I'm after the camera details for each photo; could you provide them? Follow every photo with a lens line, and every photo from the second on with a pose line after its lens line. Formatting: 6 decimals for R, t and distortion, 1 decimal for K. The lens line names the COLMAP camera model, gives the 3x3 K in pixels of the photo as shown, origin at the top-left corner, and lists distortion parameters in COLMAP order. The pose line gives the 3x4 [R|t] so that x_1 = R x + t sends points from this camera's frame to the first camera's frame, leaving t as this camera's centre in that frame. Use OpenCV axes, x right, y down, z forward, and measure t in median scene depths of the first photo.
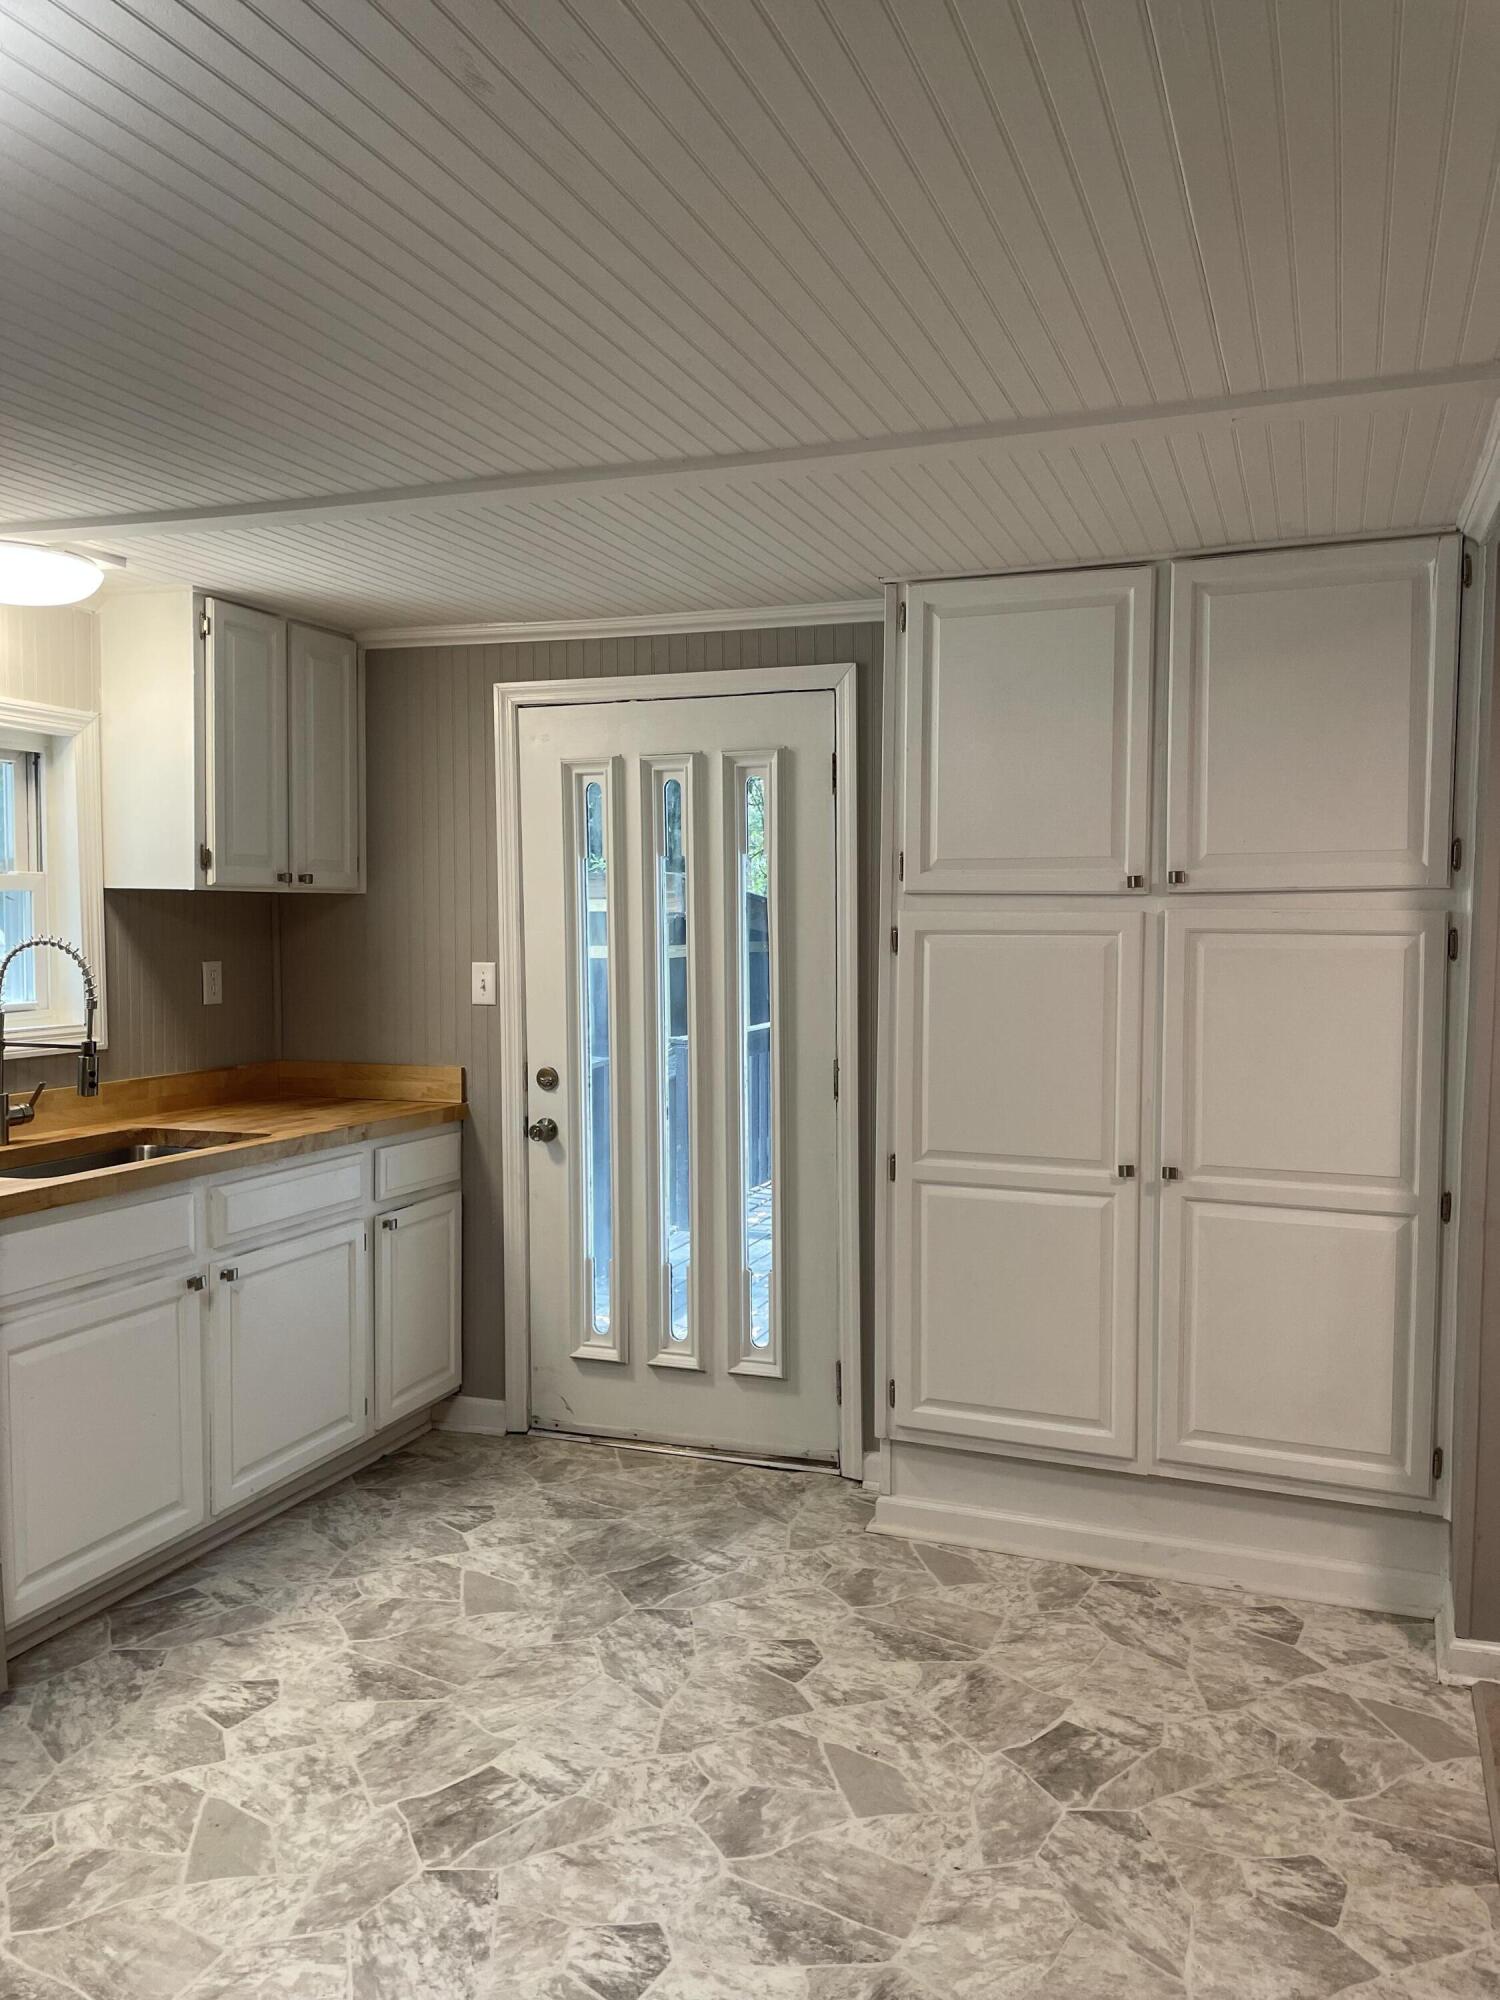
lens RADIAL K [[1513.7, 0, 757.1], [0, 1513.7, 990.0], [0, 0, 1]] dist [0.098688, -0.128338]
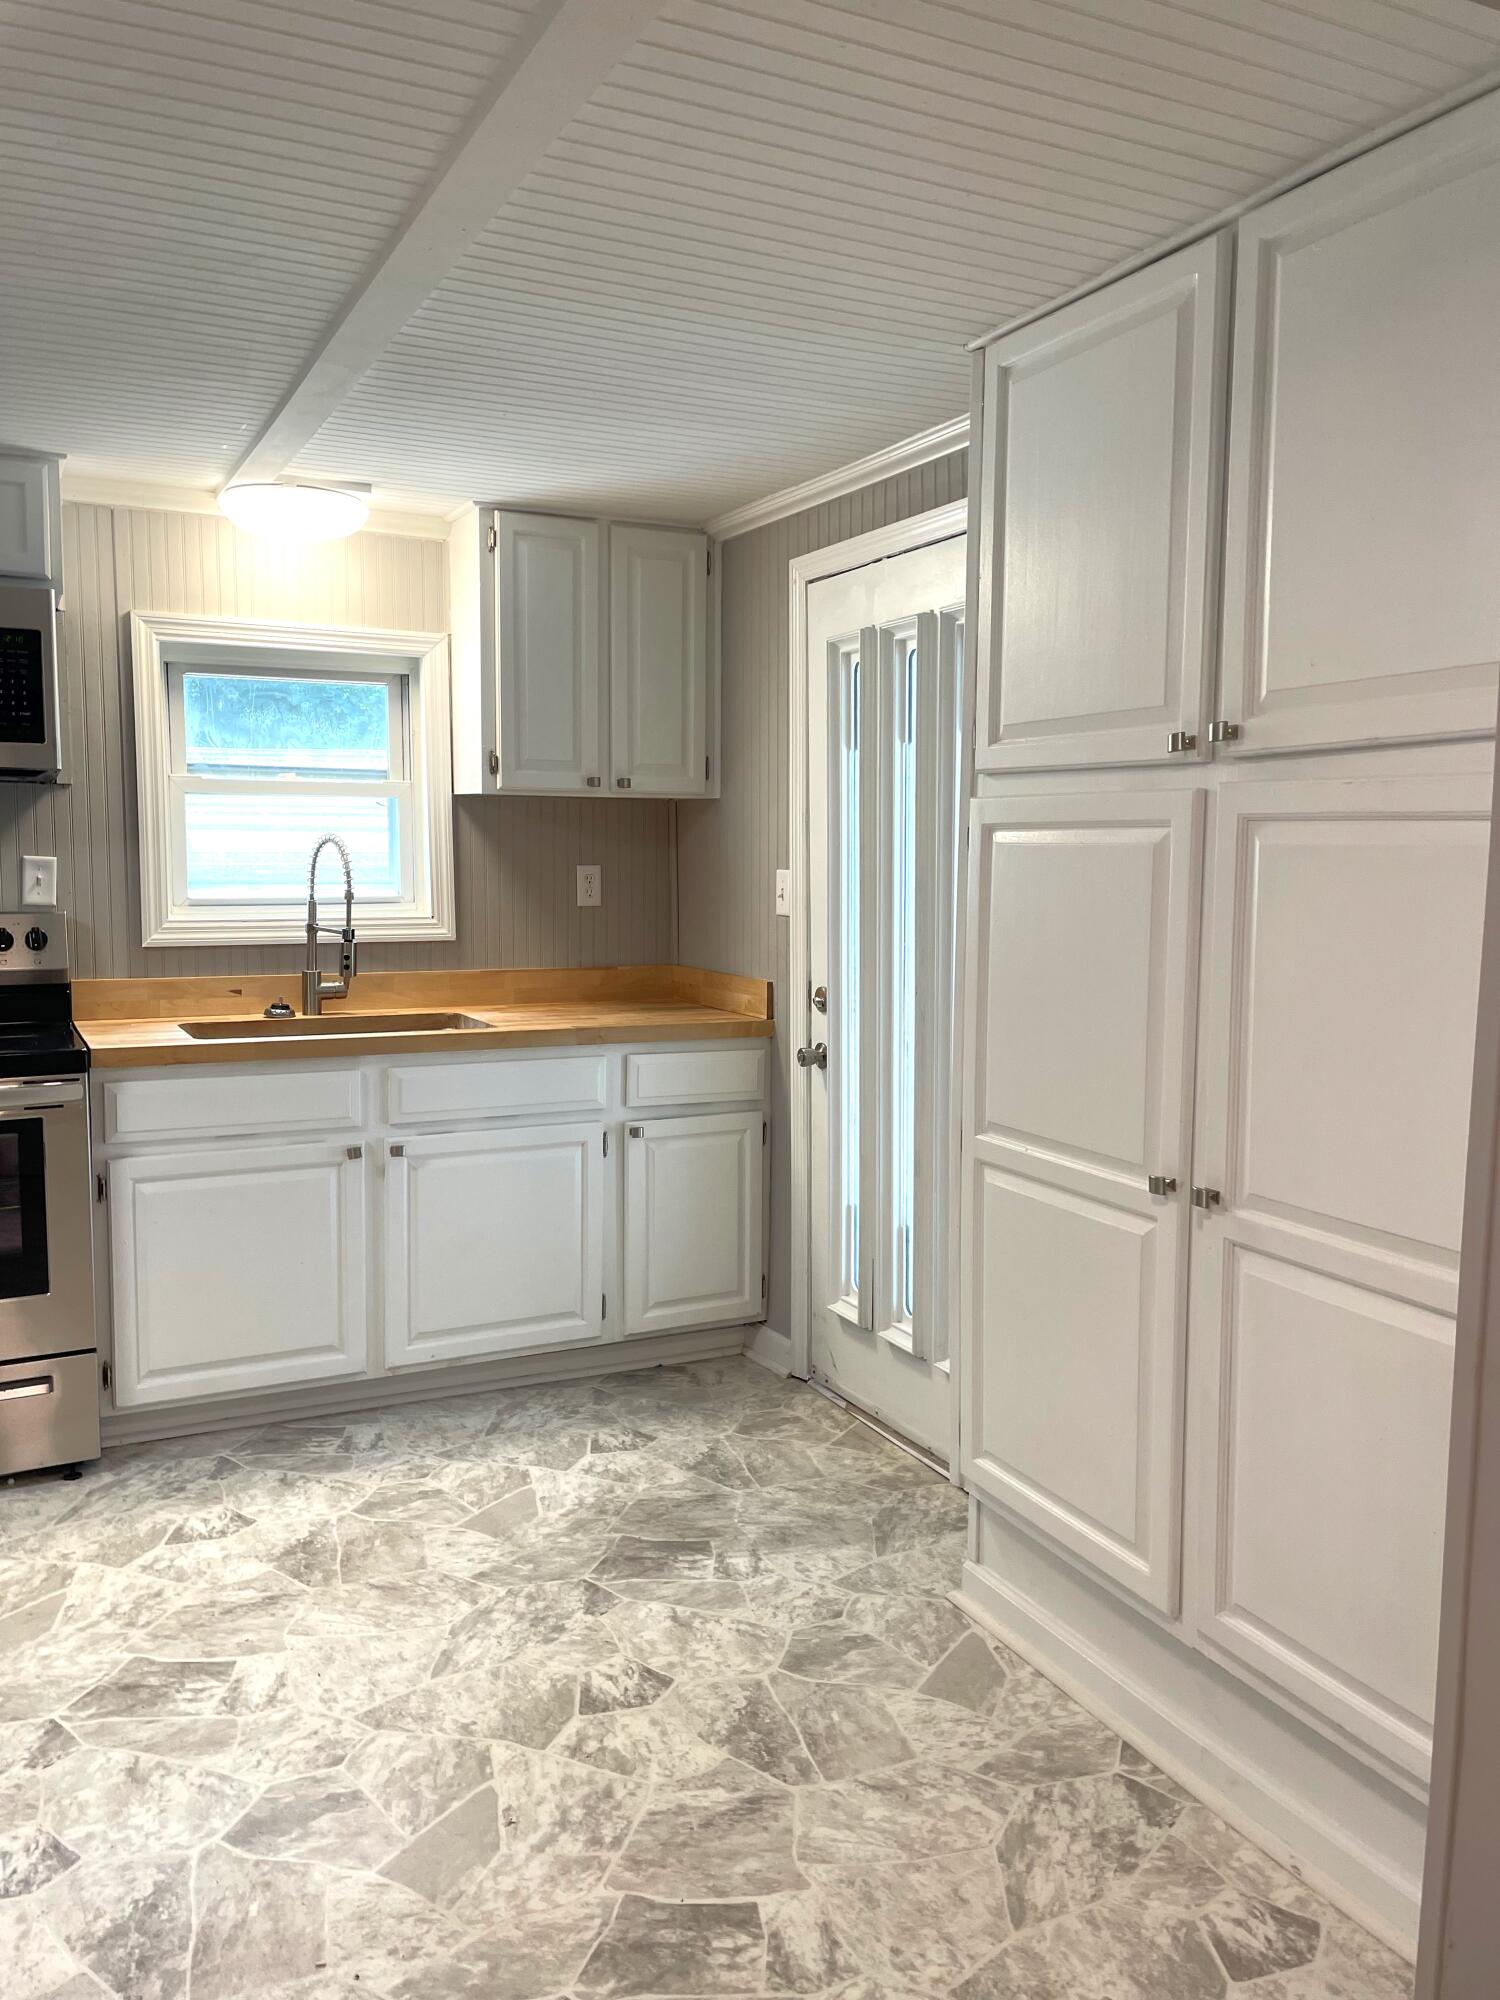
lens RADIAL K [[1513.7, 0, 737.9], [0, 1513.7, 986.6], [0, 0, 1]] dist [0.098688, -0.128338]
pose [[0.727093, 0.065756, -0.683383, 0.542953], [-0.036421, 0.997695, 0.057249, 0.001529], [0.685572, -0.016736, 0.727812, 0.386536]]
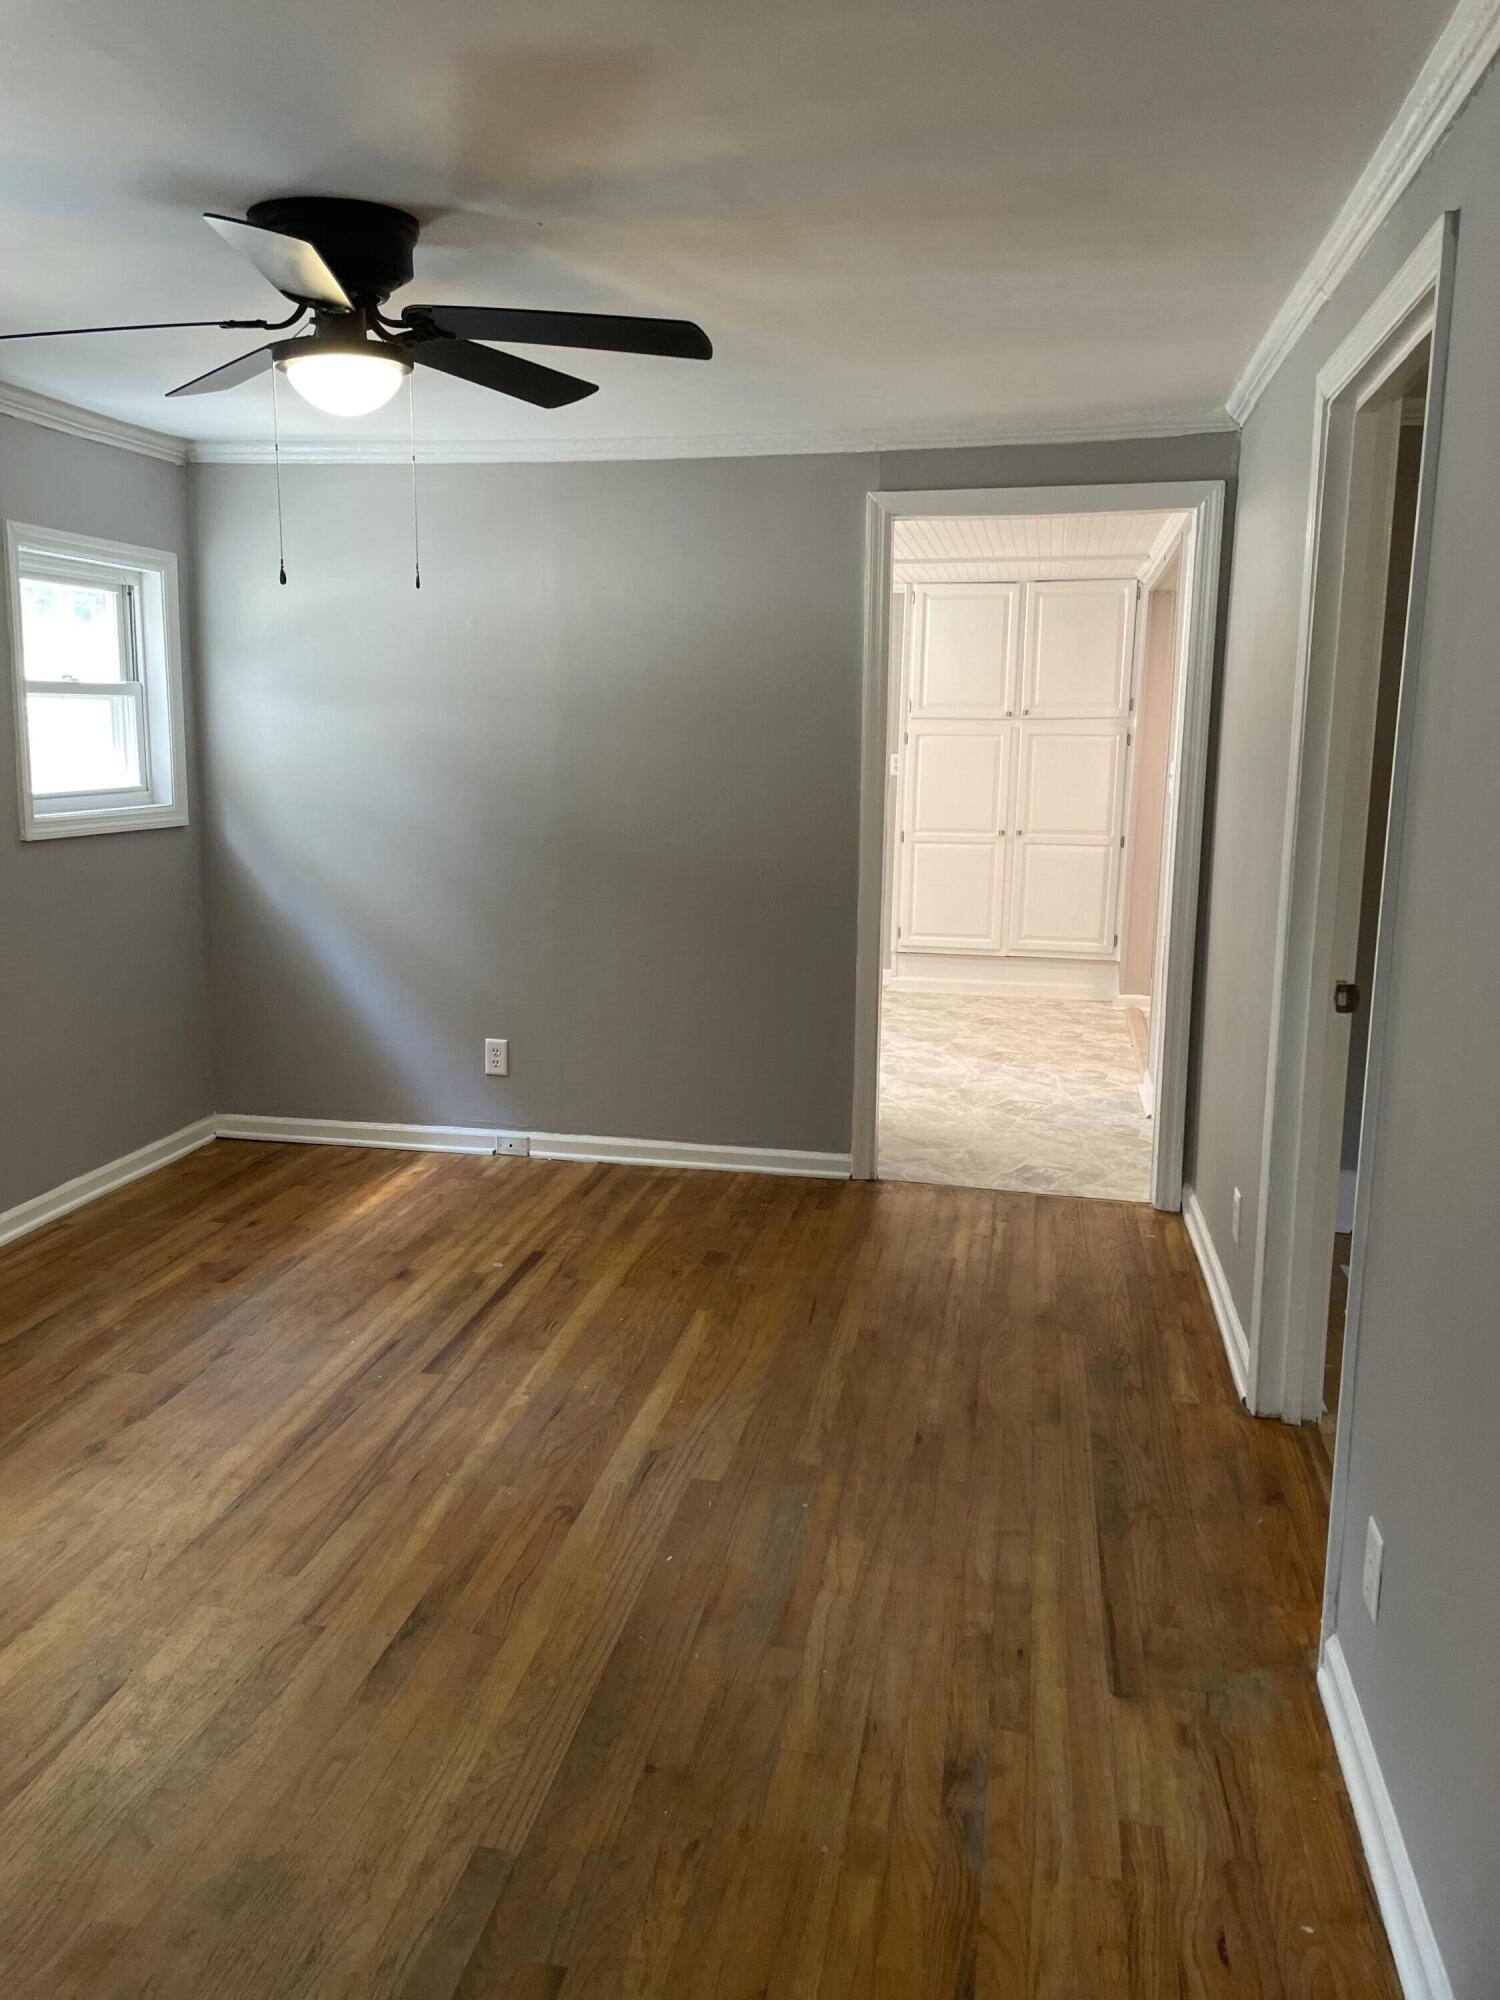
lens RADIAL K [[1513.7, 0, 714.6], [0, 1513.7, 974.4], [0, 0, 1]] dist [0.098688, -0.128338]
pose [[0.989384, -0.010296, 0.144960, -0.565637], [-0.004581, 0.994782, 0.101921, 0.095655], [-0.145253, -0.101503, 0.984174, -1.351415]]
